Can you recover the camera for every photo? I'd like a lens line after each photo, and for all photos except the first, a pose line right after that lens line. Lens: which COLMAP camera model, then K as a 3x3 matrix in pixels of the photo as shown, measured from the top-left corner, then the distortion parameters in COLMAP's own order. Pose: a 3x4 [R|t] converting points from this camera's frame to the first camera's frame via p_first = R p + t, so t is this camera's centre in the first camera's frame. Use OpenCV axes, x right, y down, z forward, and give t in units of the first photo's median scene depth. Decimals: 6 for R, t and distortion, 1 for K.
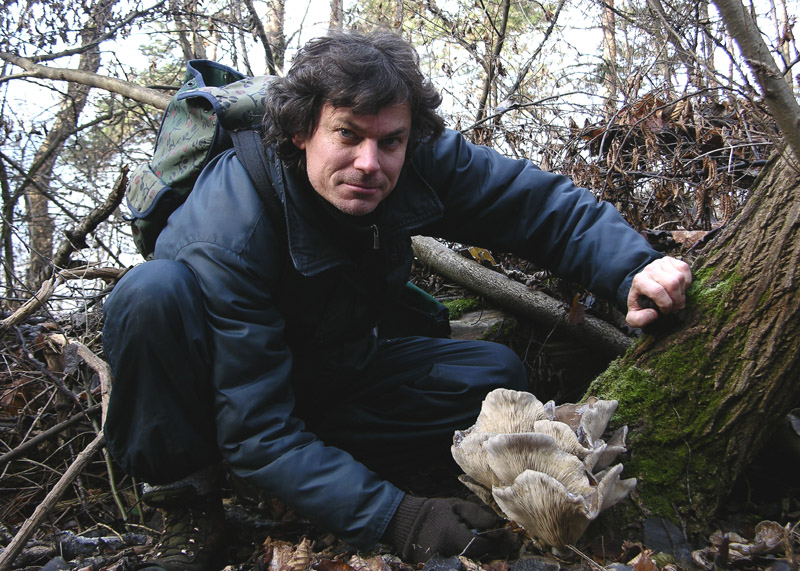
lens RADIAL K [[1181.9, 0, 400.1], [0, 1181.9, 284.7], [0, 0, 1]] dist [-0.127754, 0.000000]
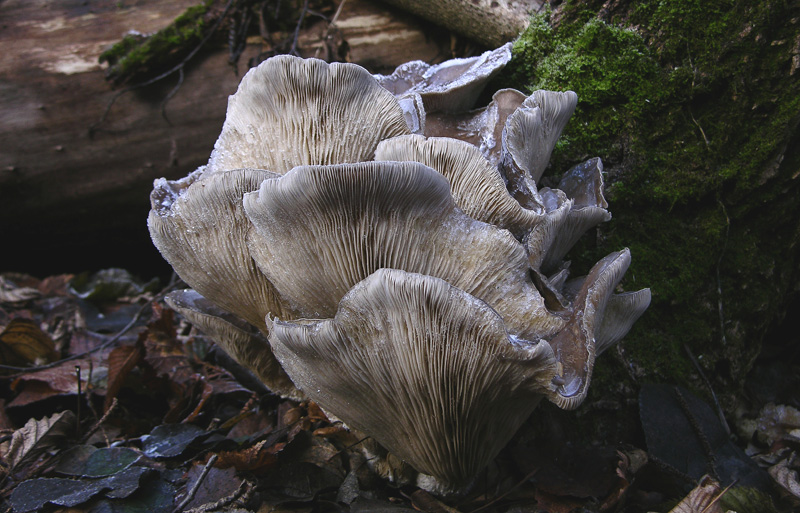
lens RADIAL K [[1178.7, 0, 401.0], [0, 1178.7, 257.5], [0, 0, 1]] dist [0.005858, 0.000000]
pose [[0.962585, -0.019784, 0.270258, 0.020401], [-0.014545, 0.992121, 0.124434, 0.105554], [-0.270590, -0.123709, 0.954713, 0.637900]]
